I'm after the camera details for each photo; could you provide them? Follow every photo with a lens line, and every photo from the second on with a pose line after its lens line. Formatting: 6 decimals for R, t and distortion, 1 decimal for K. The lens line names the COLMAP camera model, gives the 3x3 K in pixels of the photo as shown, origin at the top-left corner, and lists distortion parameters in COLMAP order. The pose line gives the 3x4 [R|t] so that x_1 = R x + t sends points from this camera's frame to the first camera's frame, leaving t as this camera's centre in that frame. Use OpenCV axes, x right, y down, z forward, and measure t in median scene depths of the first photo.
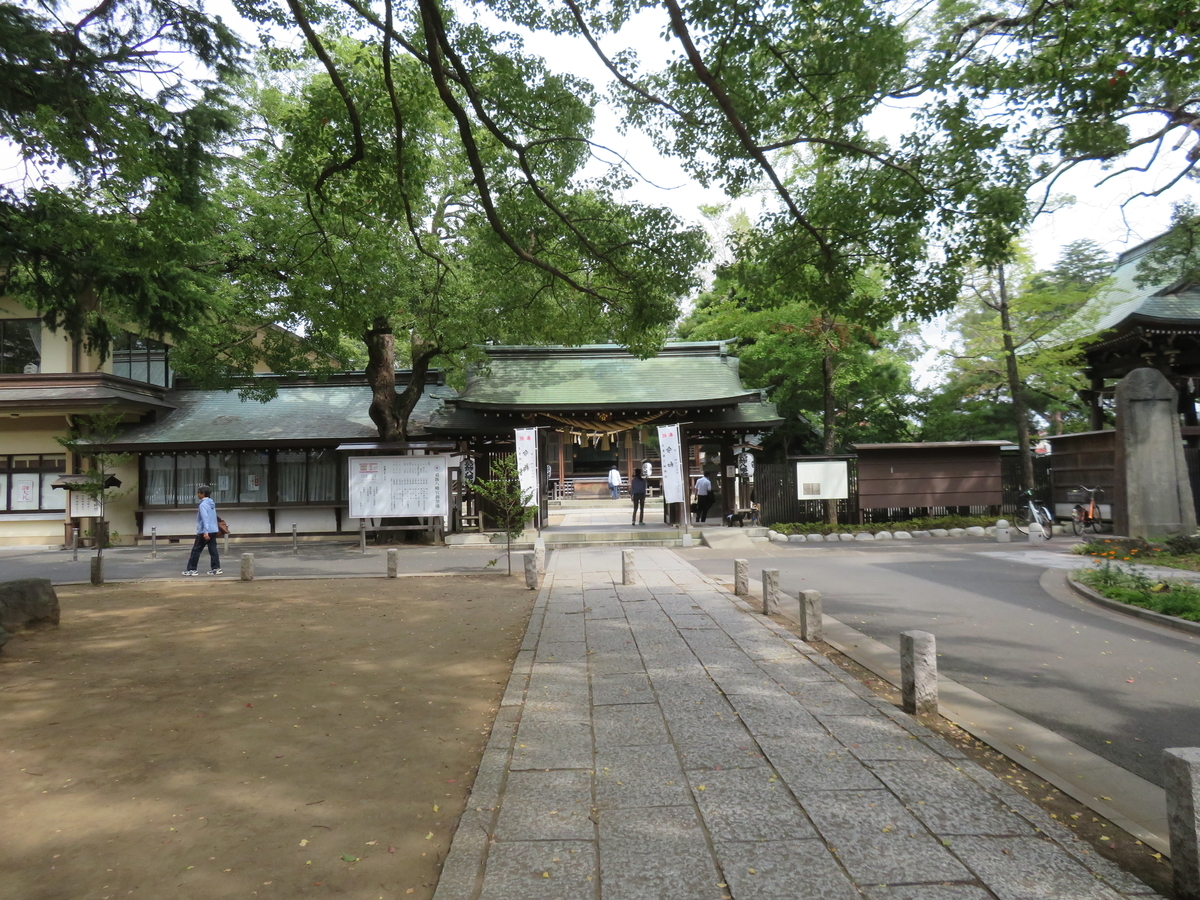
lens RADIAL K [[853.9, 0, 599.3], [0, 853.9, 448.3], [0, 0, 1]] dist [-0.001463, -0.000094]
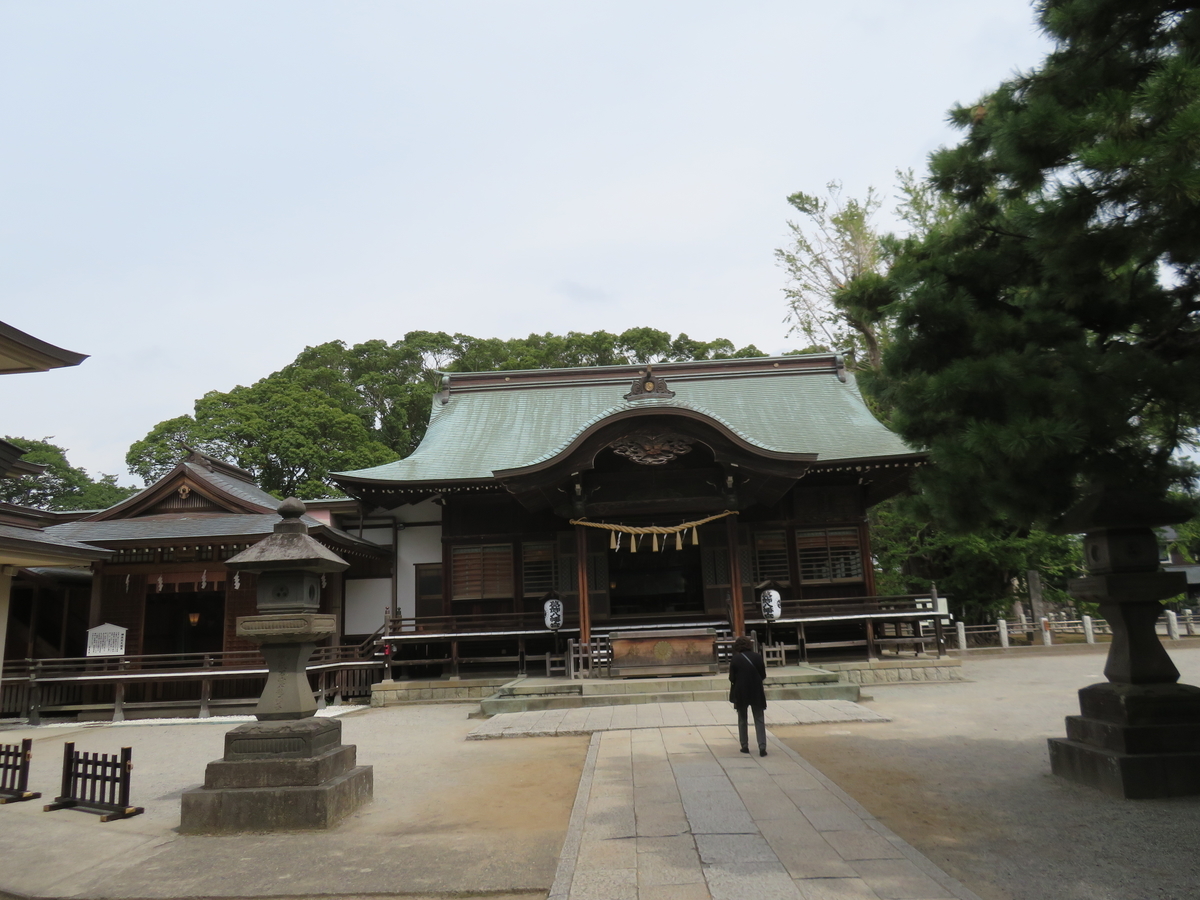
lens RADIAL K [[853.9, 0, 600.4], [0, 853.9, 450.5], [0, 0, 1]] dist [-0.001463, -0.000094]
pose [[0.998988, -0.032366, -0.031243, -0.018864], [0.026259, 0.983465, -0.179182, 0.023215], [0.036526, 0.178180, 0.983320, 0.530107]]
